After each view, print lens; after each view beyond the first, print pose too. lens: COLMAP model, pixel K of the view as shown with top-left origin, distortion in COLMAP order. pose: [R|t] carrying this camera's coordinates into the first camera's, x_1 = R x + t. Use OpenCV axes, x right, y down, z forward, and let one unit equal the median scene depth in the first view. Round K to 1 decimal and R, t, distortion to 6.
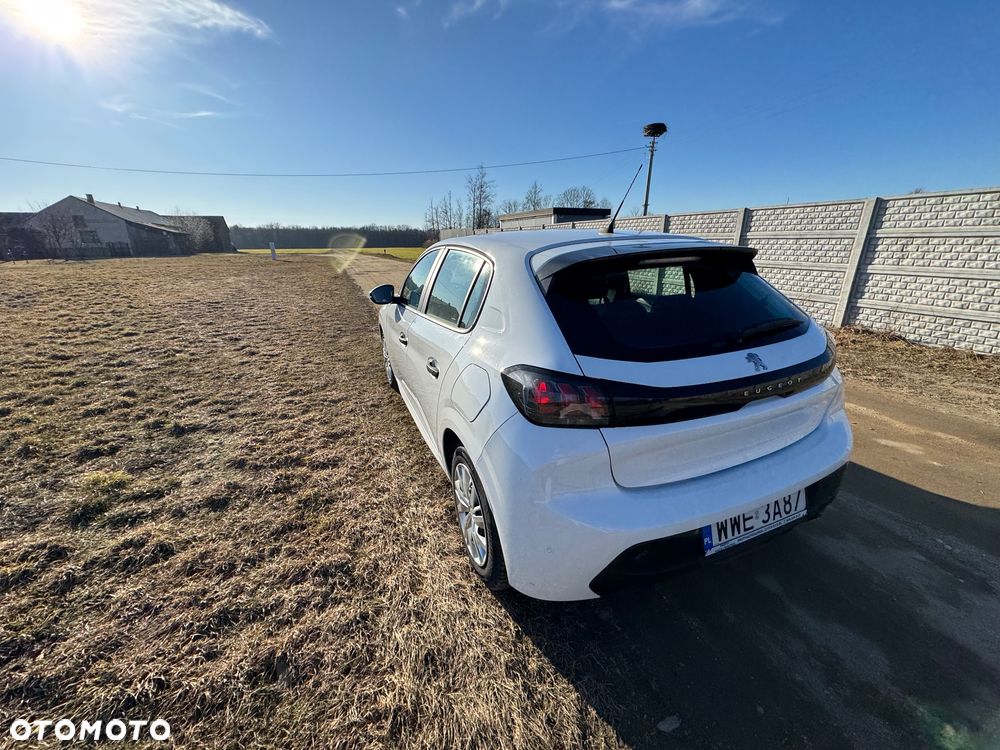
lens RADIAL K [[394.3, 0, 499.1], [0, 394.3, 375.9], [0, 0, 1]] dist [-0.001526, 0.000140]
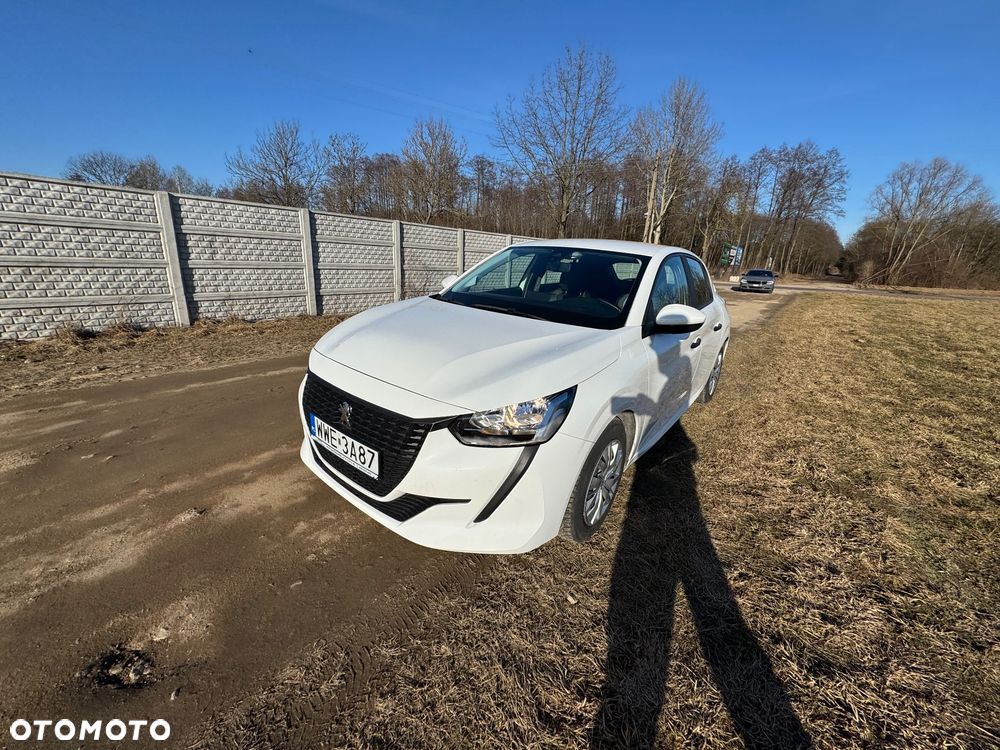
lens RADIAL K [[394.3, 0, 498.6], [0, 394.3, 376.7], [0, 0, 1]] dist [-0.001526, 0.000140]
pose [[-0.484709, -0.267456, 0.832781, -0.617502], [0.240422, 0.874690, 0.420850, -0.405092], [-0.840985, 0.404208, -0.359667, 1.298399]]
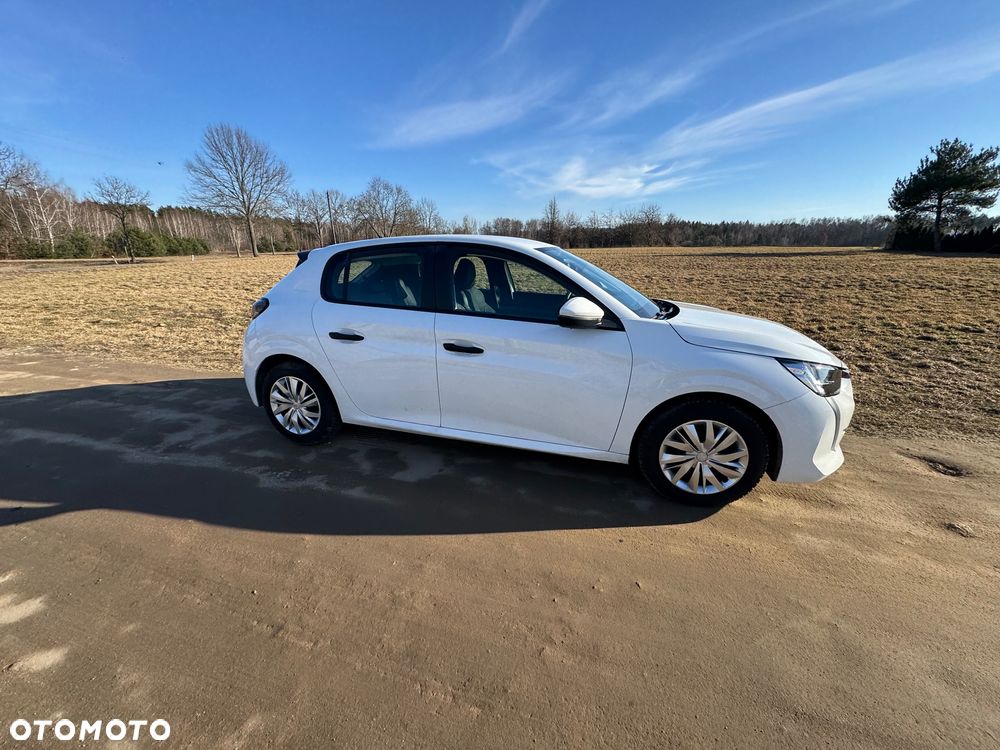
lens RADIAL K [[394.3, 0, 499.4], [0, 394.3, 377.1], [0, 0, 1]] dist [-0.001526, 0.000140]
pose [[-0.625121, 0.254623, -0.737828, 0.667729], [-0.237784, 0.838235, 0.490735, -0.408948], [0.743426, 0.482213, -0.463453, 1.210423]]
